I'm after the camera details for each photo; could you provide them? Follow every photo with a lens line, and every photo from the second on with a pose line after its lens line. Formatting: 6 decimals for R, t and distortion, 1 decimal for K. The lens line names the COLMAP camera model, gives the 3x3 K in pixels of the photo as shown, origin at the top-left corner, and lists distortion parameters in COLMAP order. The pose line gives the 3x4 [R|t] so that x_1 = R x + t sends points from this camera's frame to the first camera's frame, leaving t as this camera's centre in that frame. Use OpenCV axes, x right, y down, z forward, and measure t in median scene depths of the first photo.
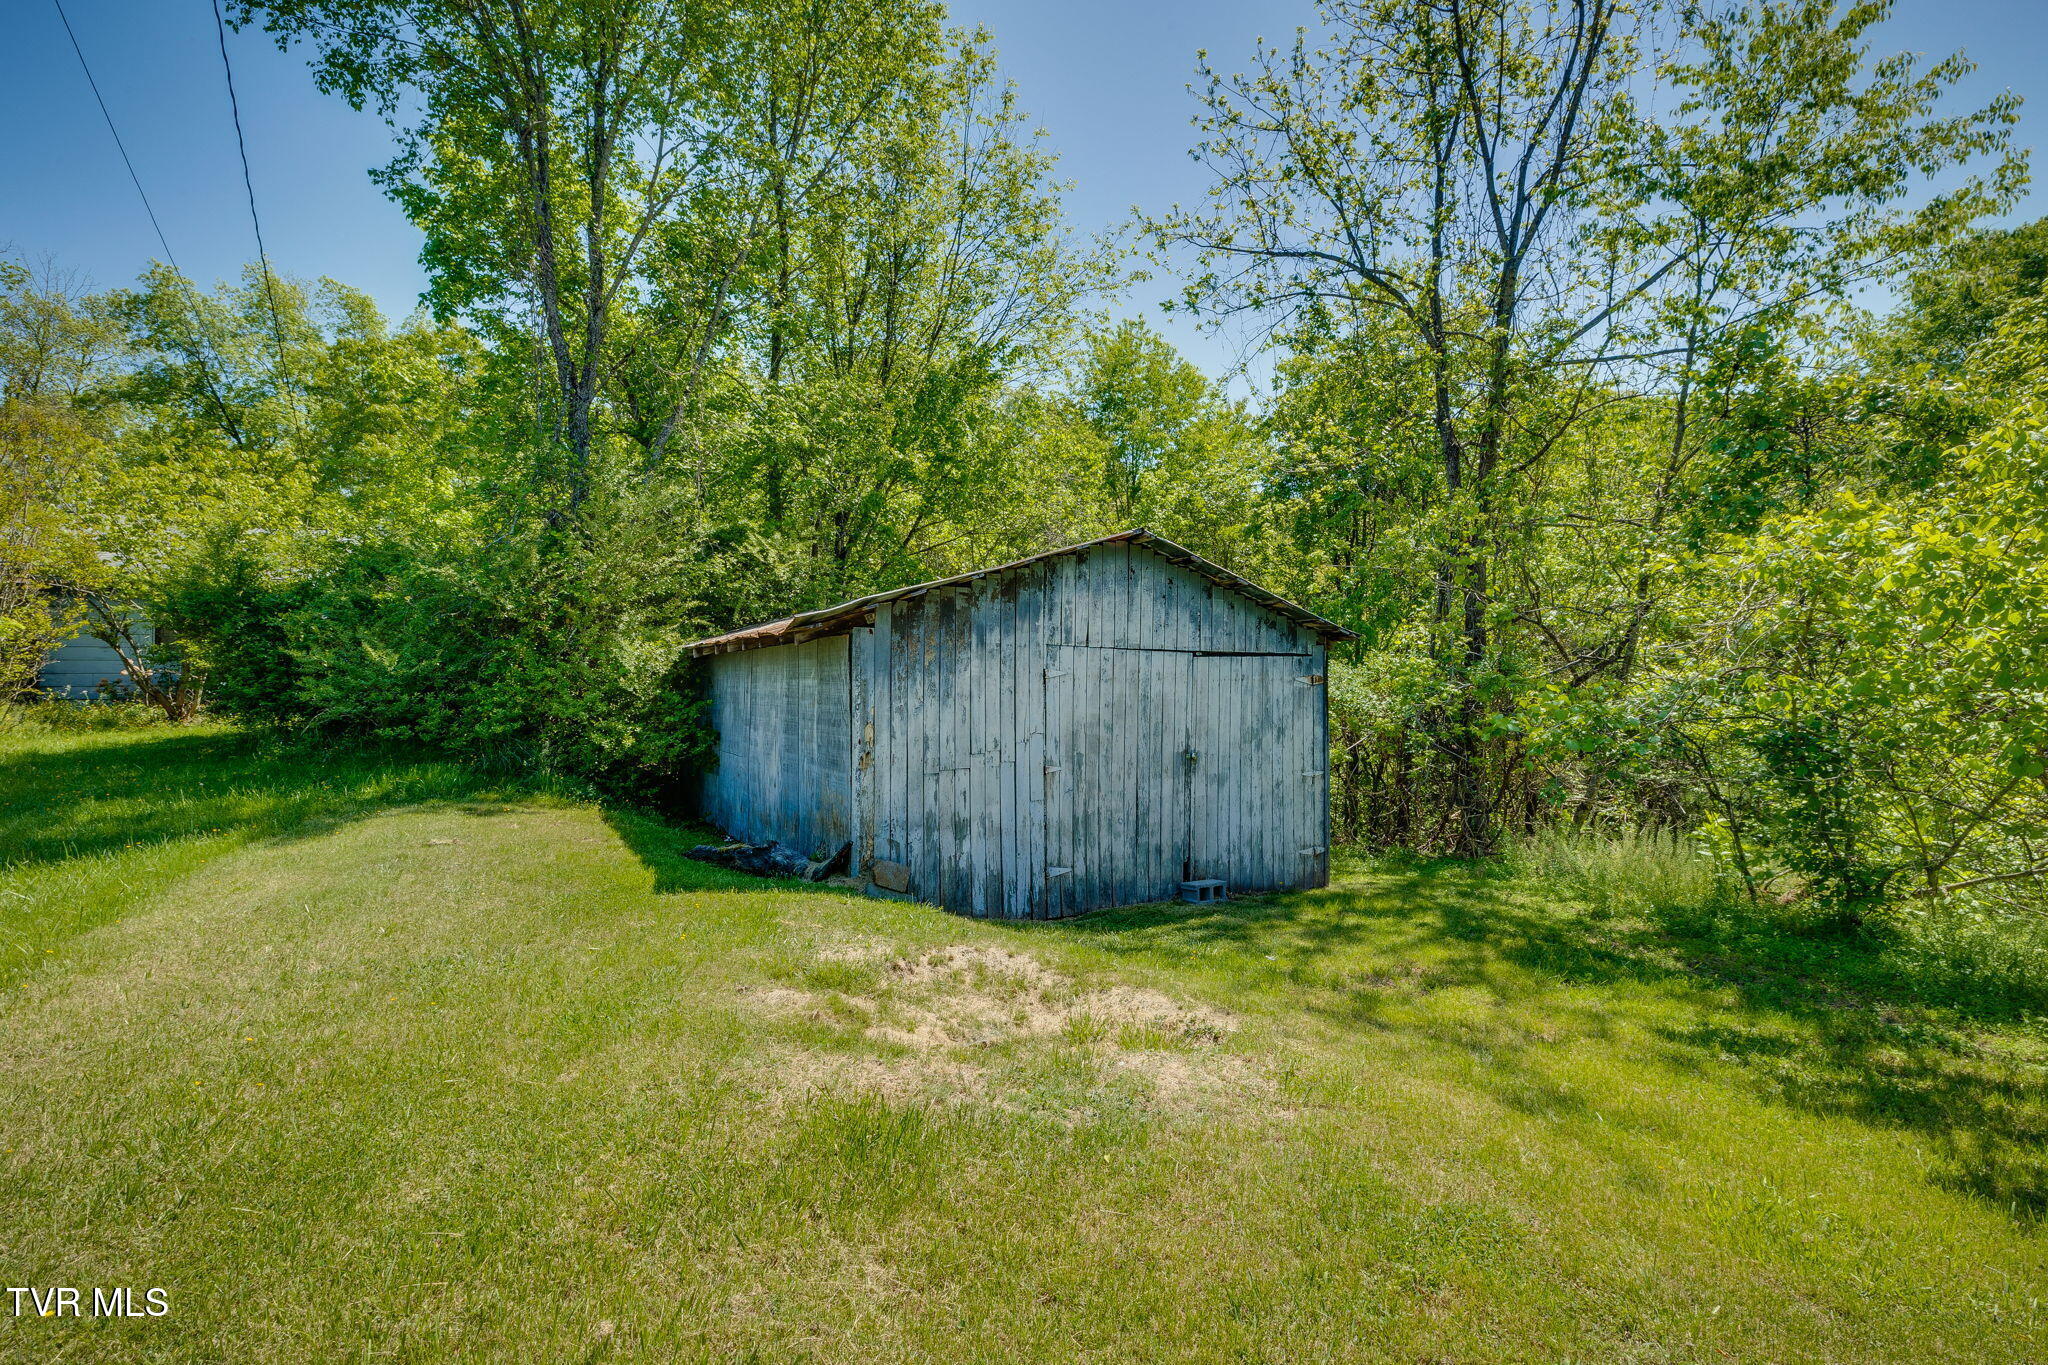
lens RADIAL K [[923.6, 0, 1052.4], [0, 923.6, 662.8], [0, 0, 1]] dist [0.005097, -0.000238]
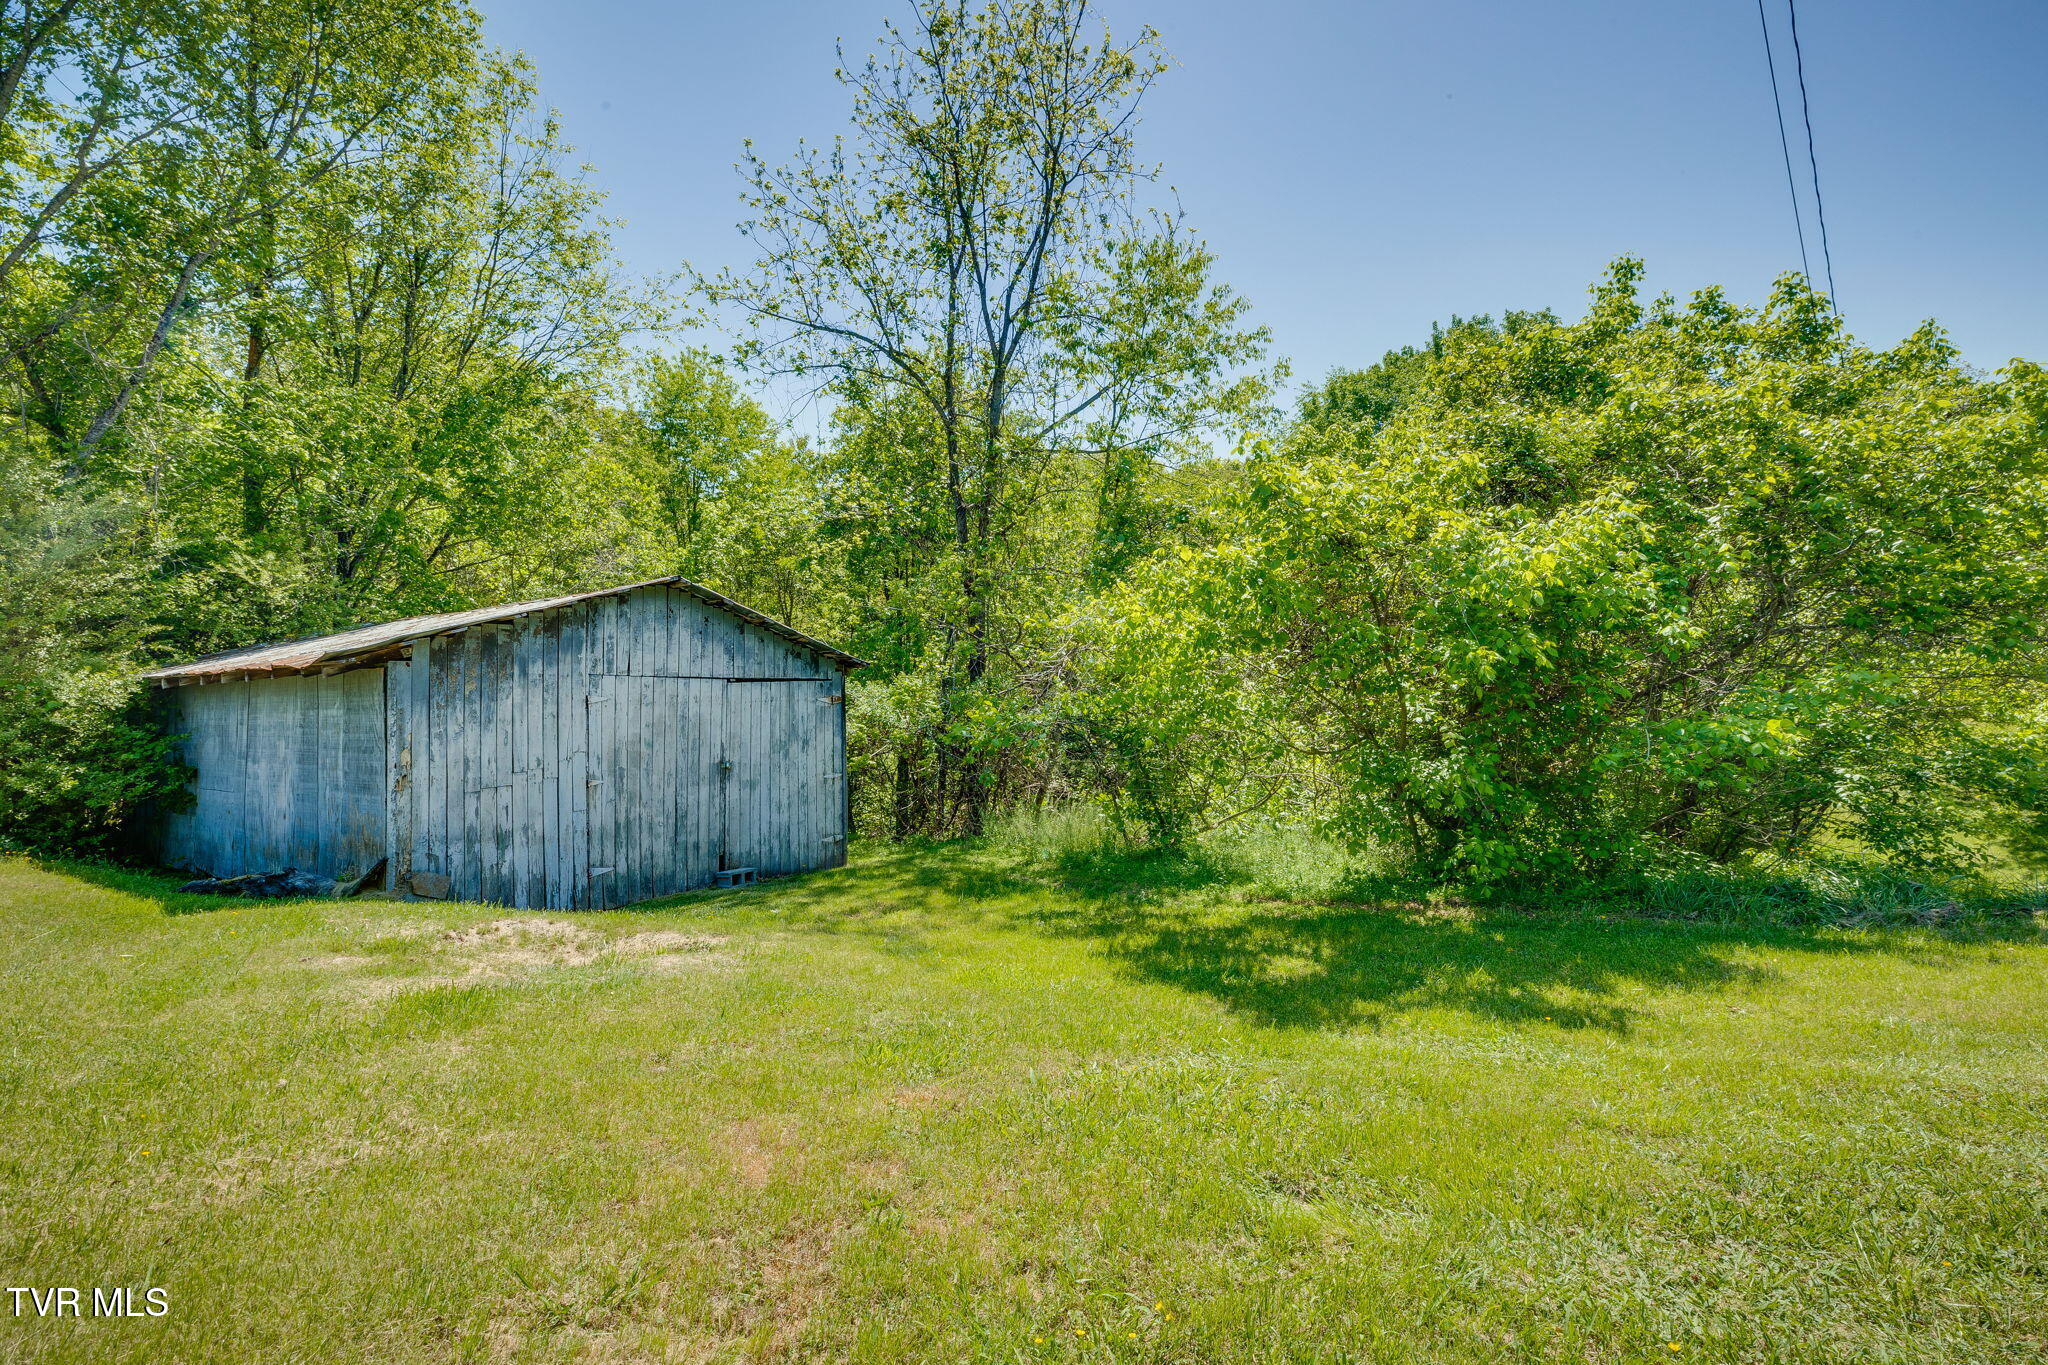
lens RADIAL K [[923.6, 0, 1052.4], [0, 923.6, 662.8], [0, 0, 1]] dist [0.005097, -0.000238]
pose [[0.902852, -0.002765, 0.429944, 0.017049], [0.010798, 0.999810, -0.016245, -0.007829], [-0.429817, 0.019309, 0.902710, -0.250758]]
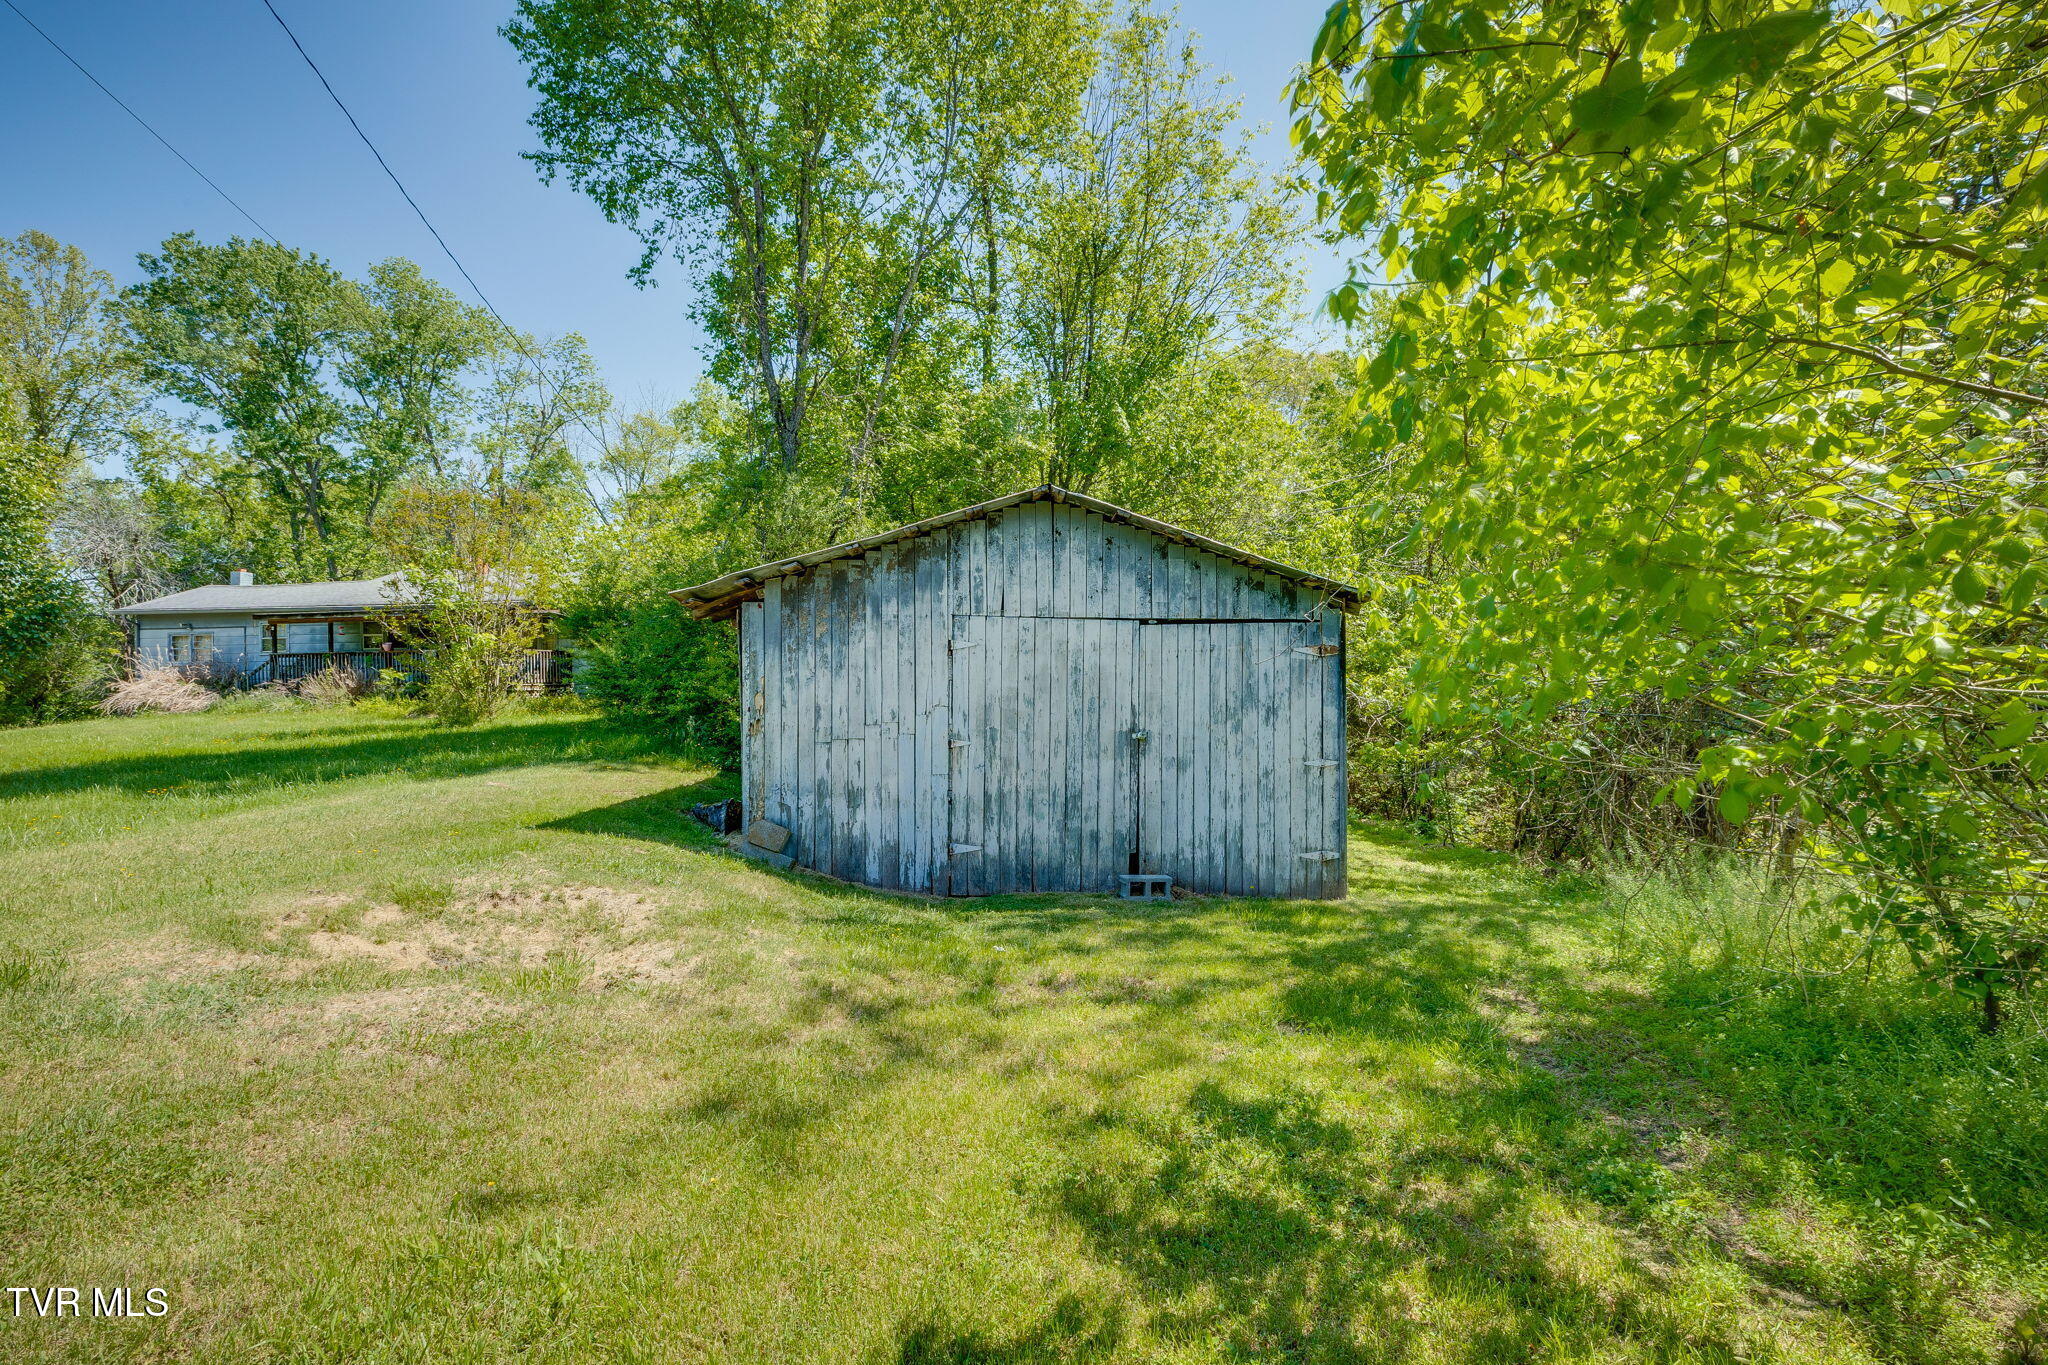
lens RADIAL K [[912.0, 0, 1049.4], [0, 912.0, 692.0], [0, 0, 1]] dist [0.001318, -0.000003]
pose [[0.896339, -0.001639, -0.443366, 0.442695], [0.012232, 0.999704, 0.021033, 0.036853], [0.443201, -0.024276, 0.896094, 0.161660]]
